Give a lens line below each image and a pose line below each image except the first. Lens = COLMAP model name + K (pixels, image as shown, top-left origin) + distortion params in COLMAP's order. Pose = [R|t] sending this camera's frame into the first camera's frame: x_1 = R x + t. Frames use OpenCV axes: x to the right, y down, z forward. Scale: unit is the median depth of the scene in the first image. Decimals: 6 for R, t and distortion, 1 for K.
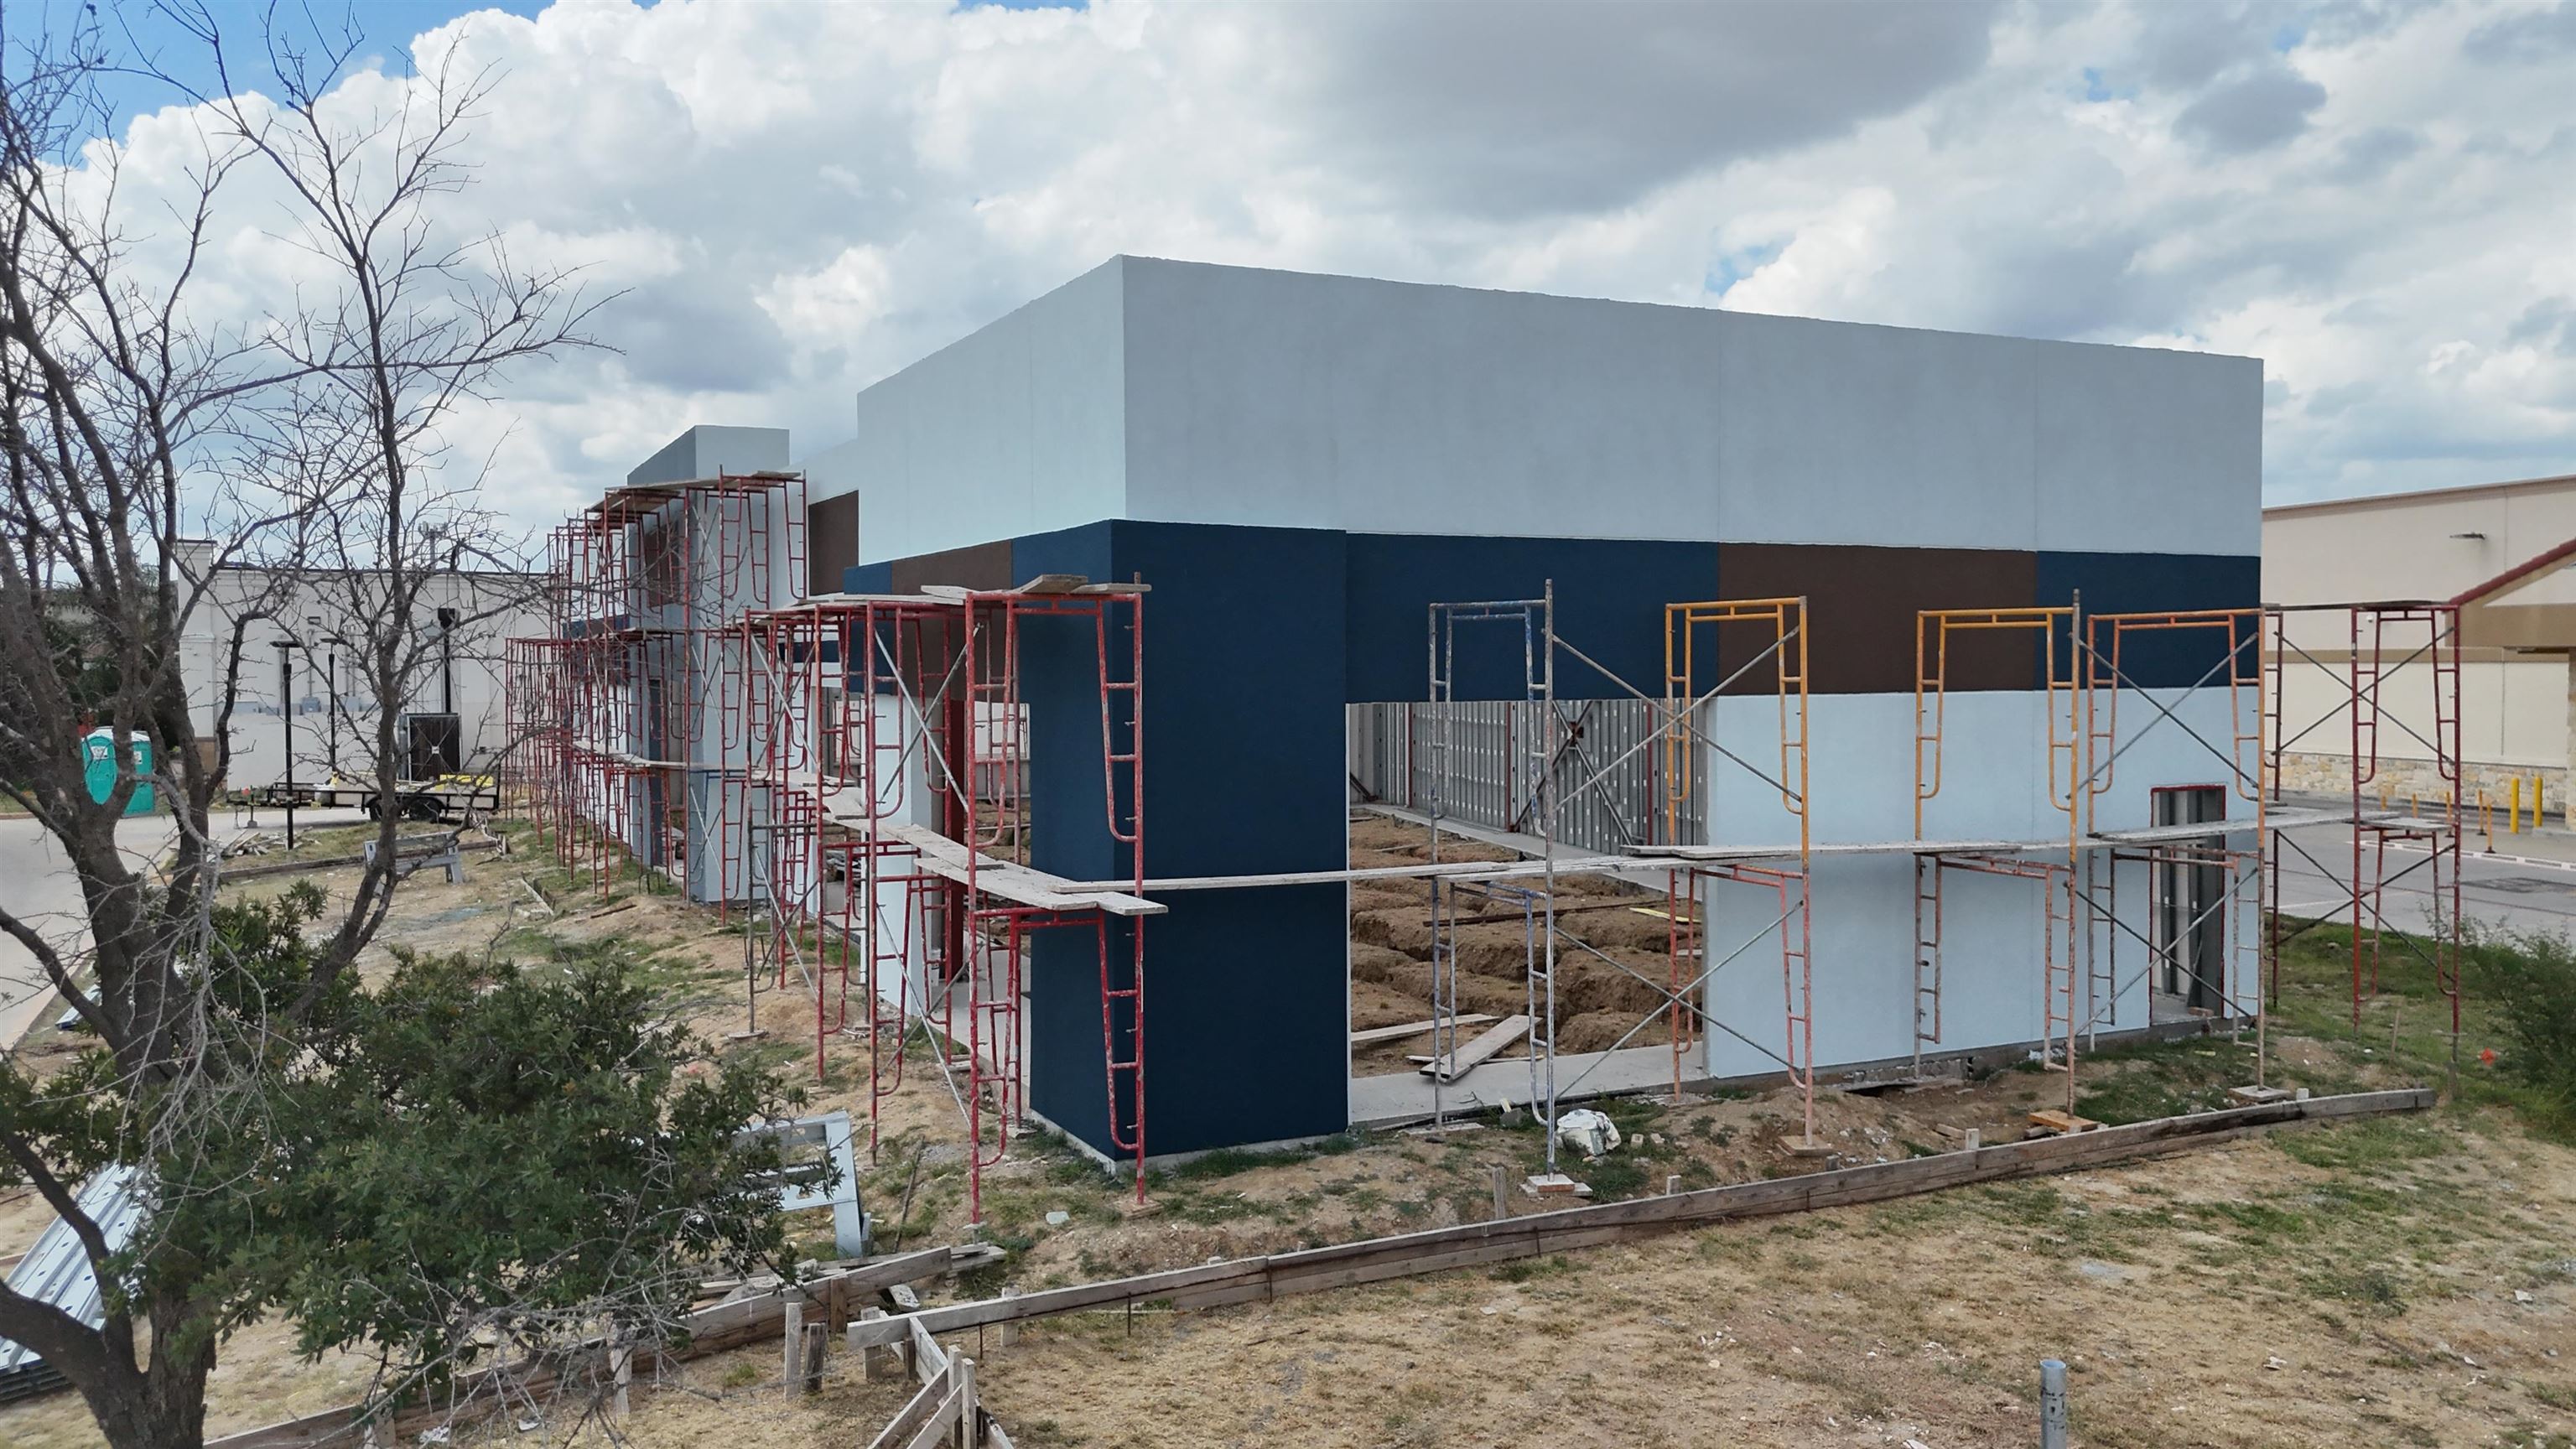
lens RADIAL K [[1915.4, 0, 1285.9], [0, 1915.4, 715.7], [0, 0, 1]] dist [0.067817, -0.068718]
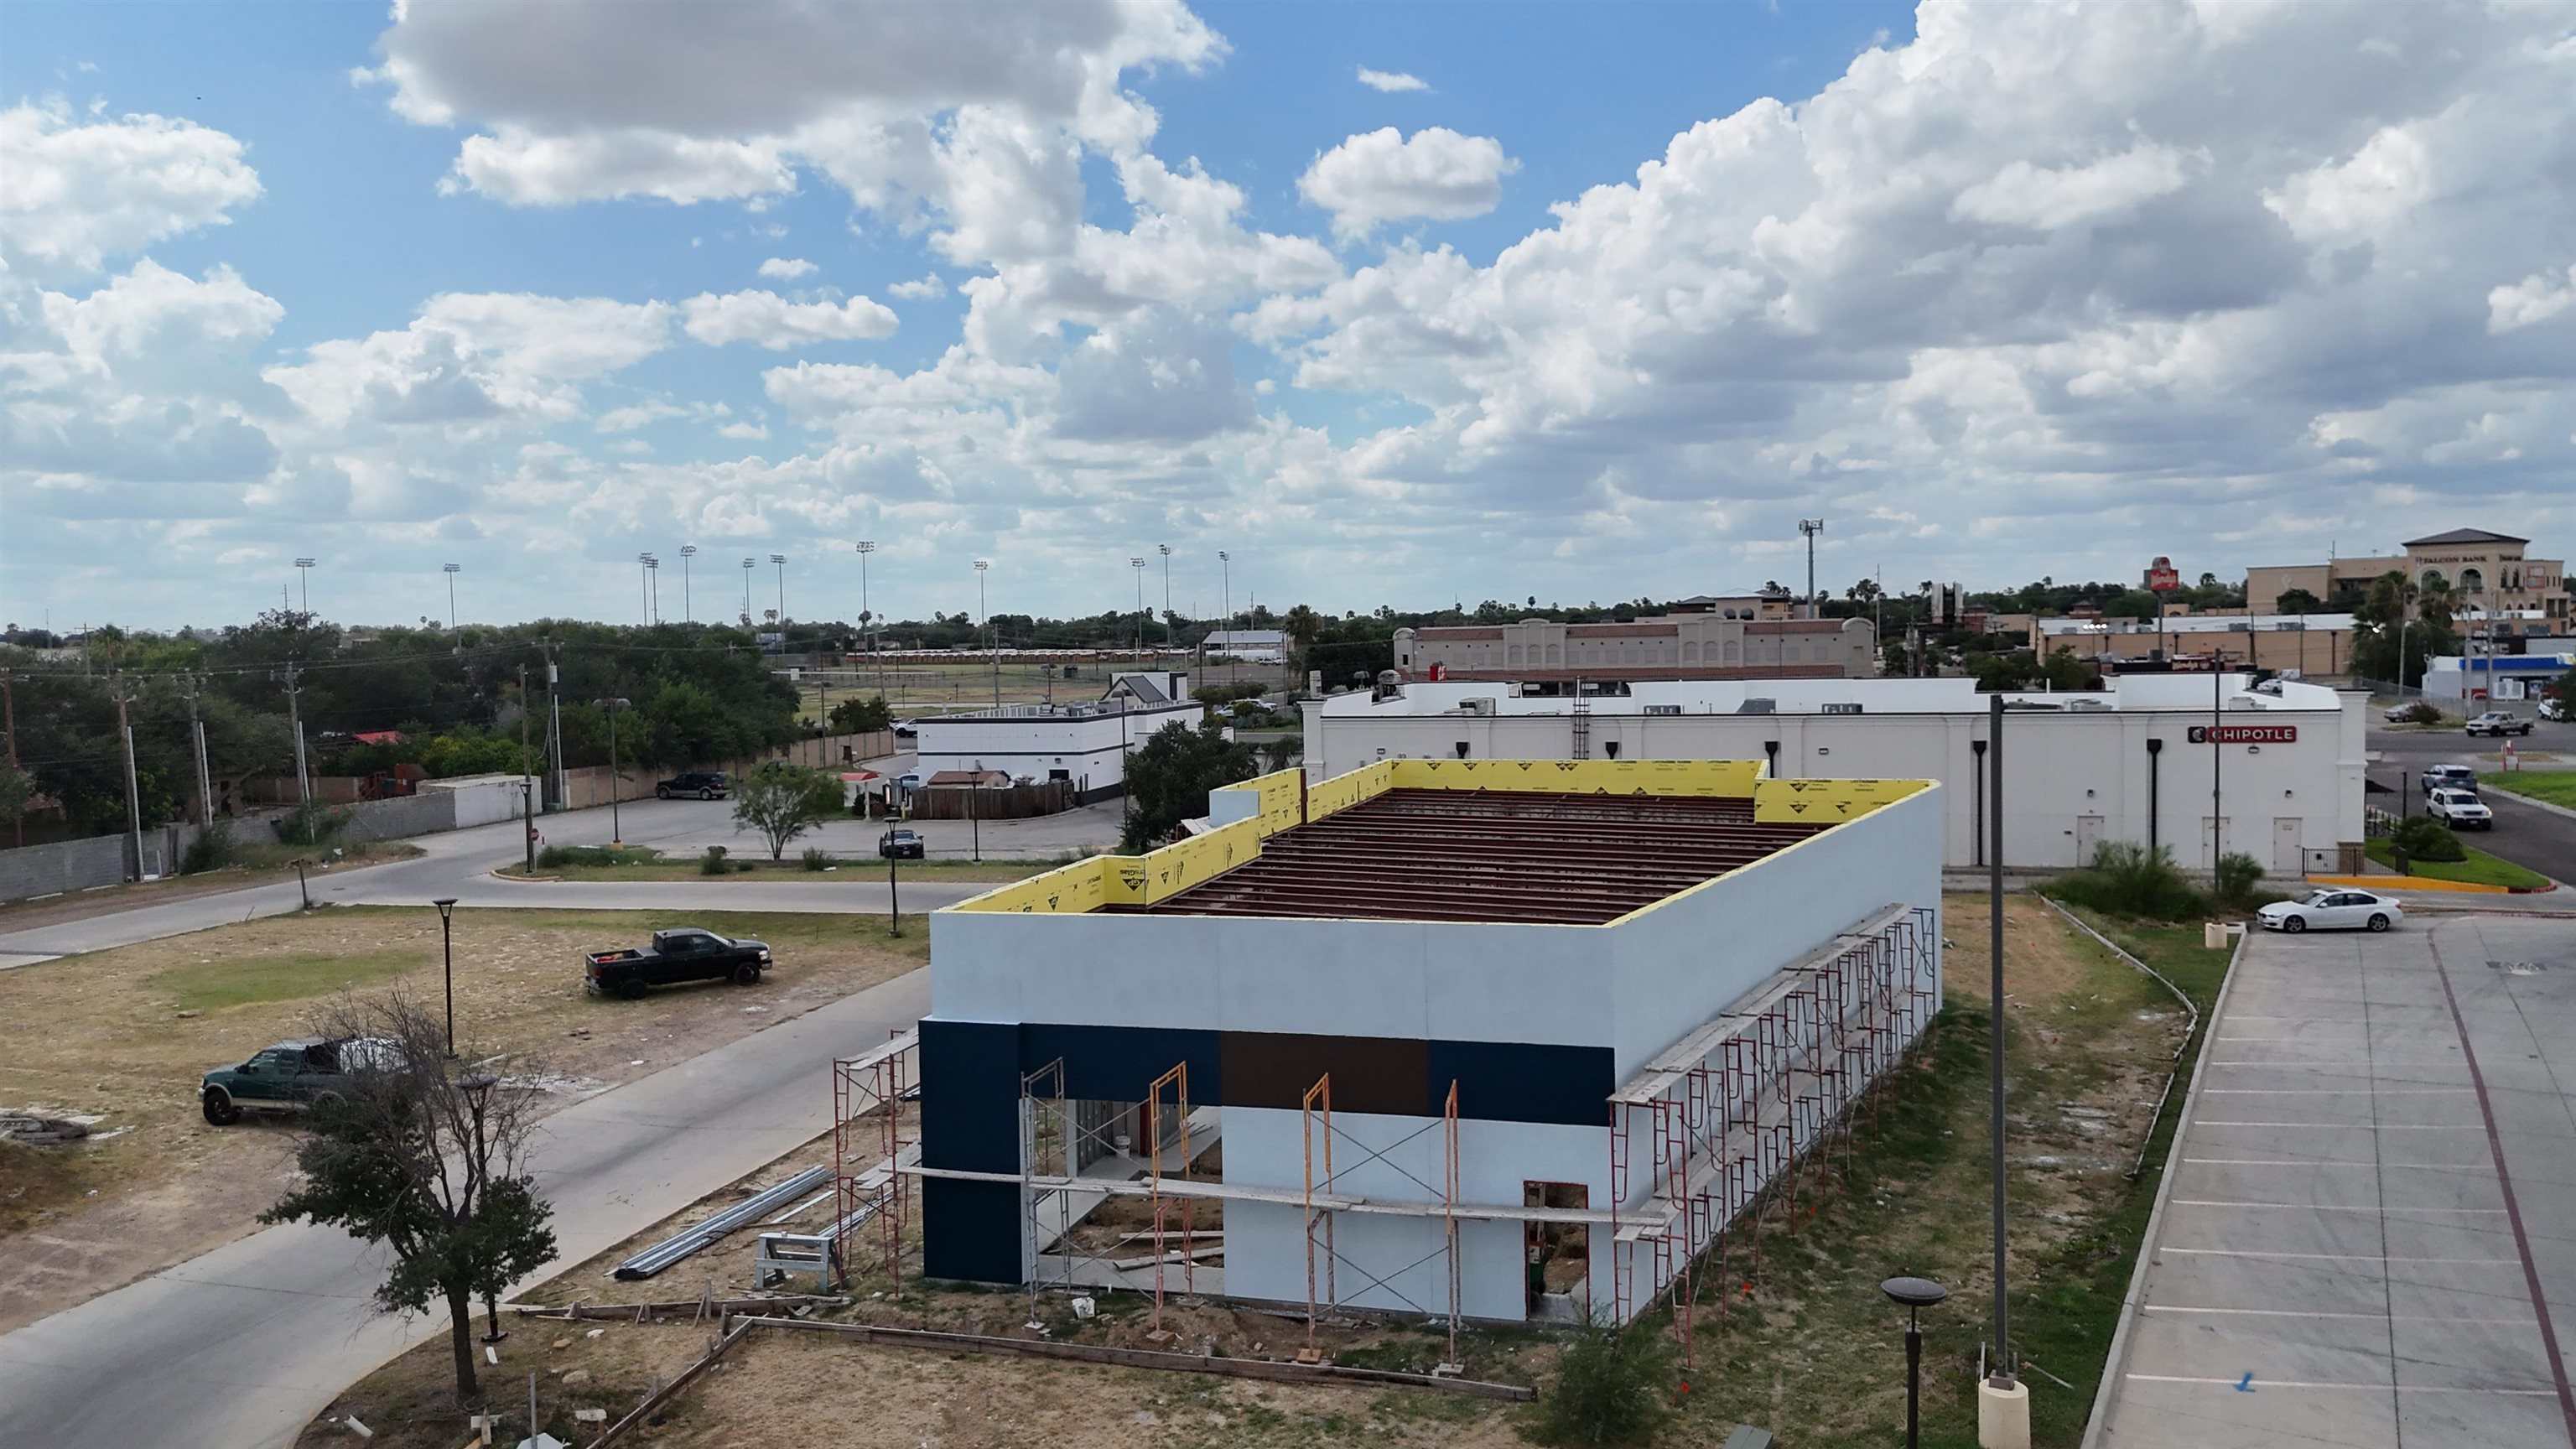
lens RADIAL K [[1915.4, 0, 1283.8], [0, 1915.4, 735.4], [0, 0, 1]] dist [0.067817, -0.068718]
pose [[0.743619, 0.029657, -0.667946, 1.722215], [-0.003393, 0.999170, 0.040585, -0.517252], [0.668596, -0.027913, 0.743102, -0.475483]]
